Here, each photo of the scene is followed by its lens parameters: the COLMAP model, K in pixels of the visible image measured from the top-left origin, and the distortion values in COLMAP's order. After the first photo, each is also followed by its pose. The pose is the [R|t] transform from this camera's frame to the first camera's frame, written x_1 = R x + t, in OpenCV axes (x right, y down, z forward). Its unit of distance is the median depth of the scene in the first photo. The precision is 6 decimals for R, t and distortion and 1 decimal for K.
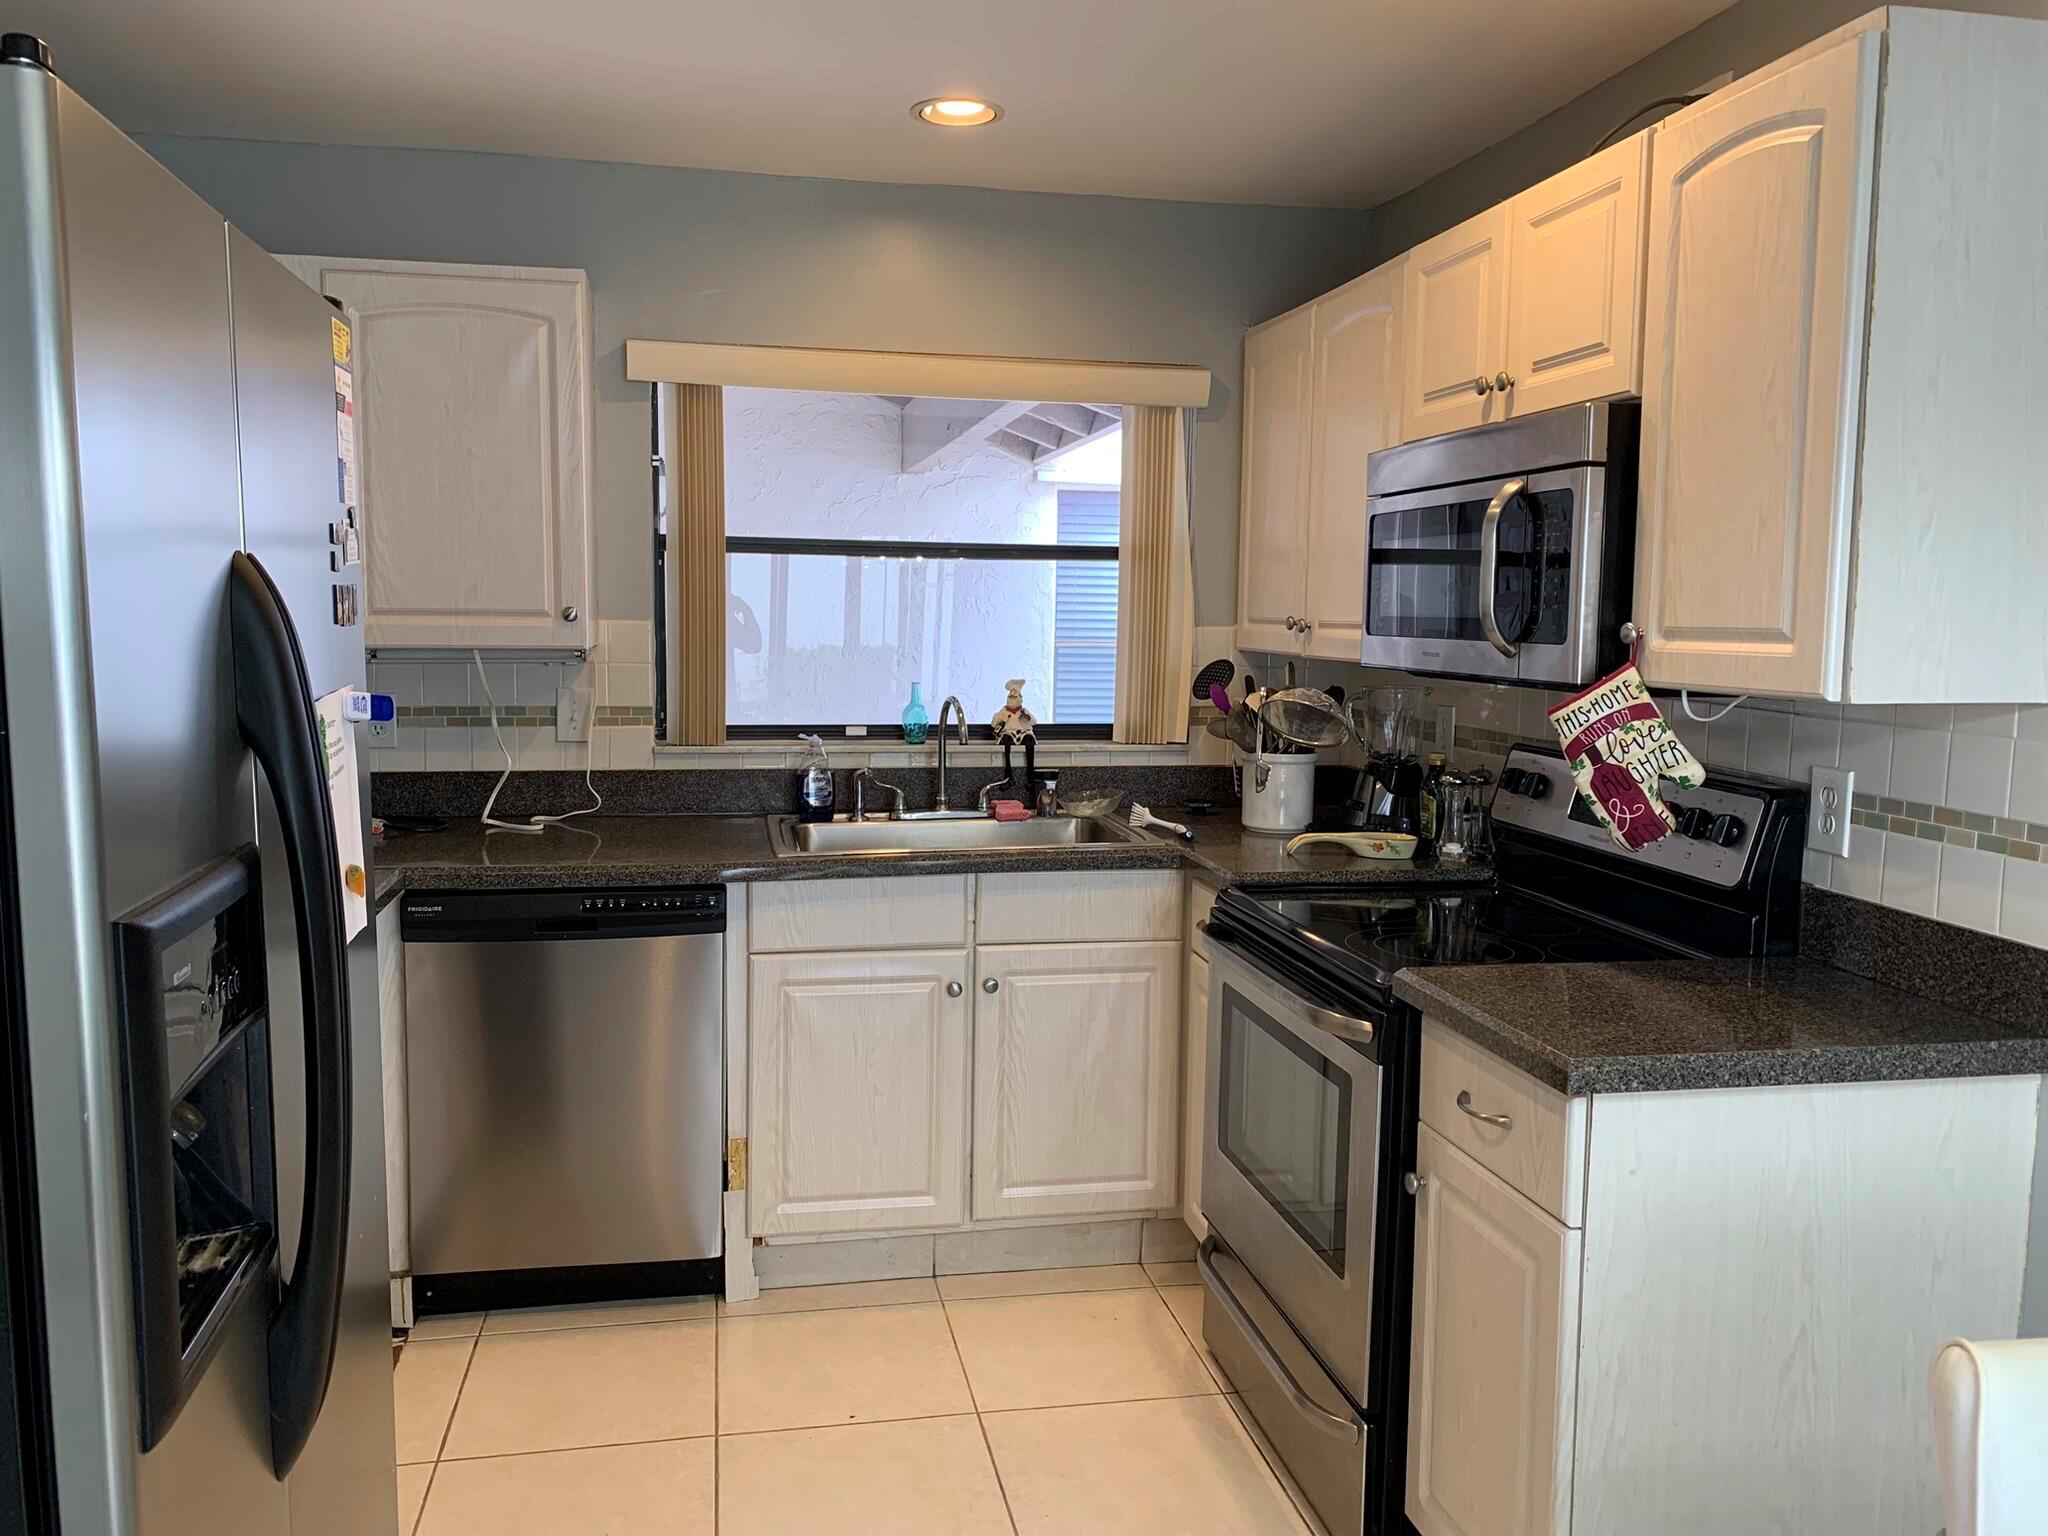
lens RADIAL K [[1563.3, 0, 1016.3], [0, 1563.3, 738.4], [0, 0, 1]] dist [0.054420, -0.075696]
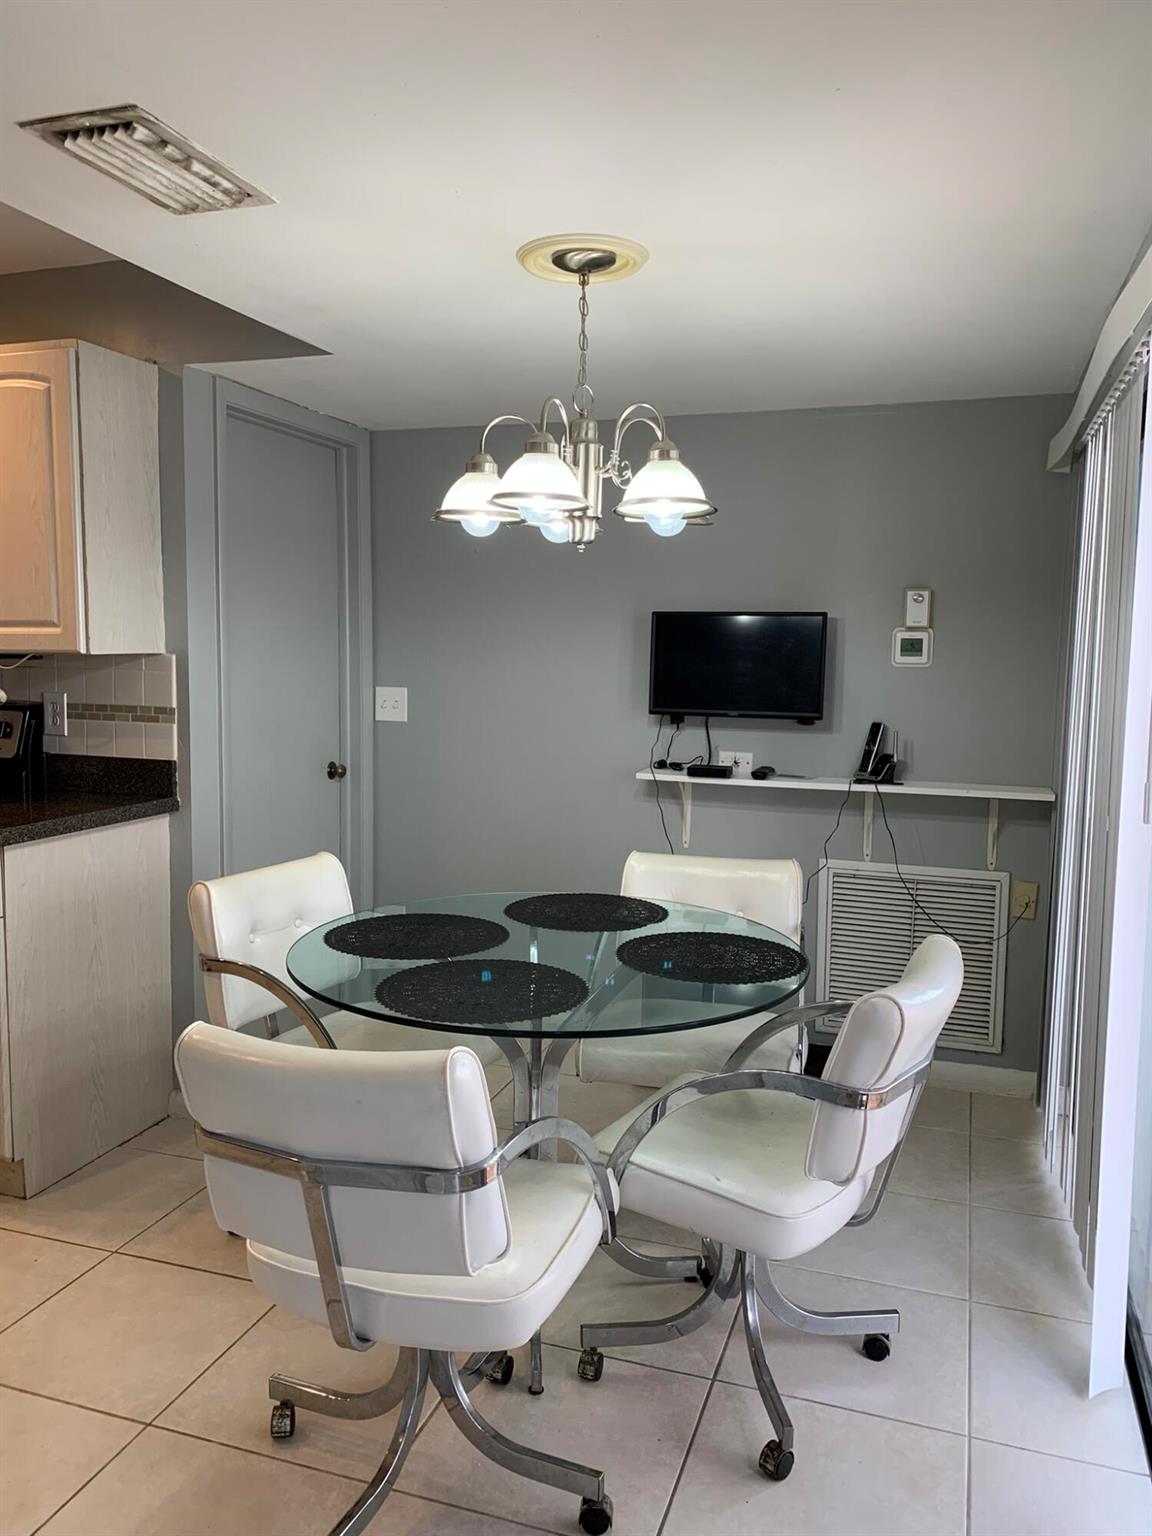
lens RADIAL K [[1172.4, 0, 585.1], [0, 1172.4, 752.5], [0, 0, 1]] dist [0.054420, -0.075696]
pose [[0.483291, -0.093810, 0.870419, -0.522866], [0.078139, 0.994896, 0.063840, 0.056286], [-0.871965, 0.037161, 0.488155, -0.358144]]
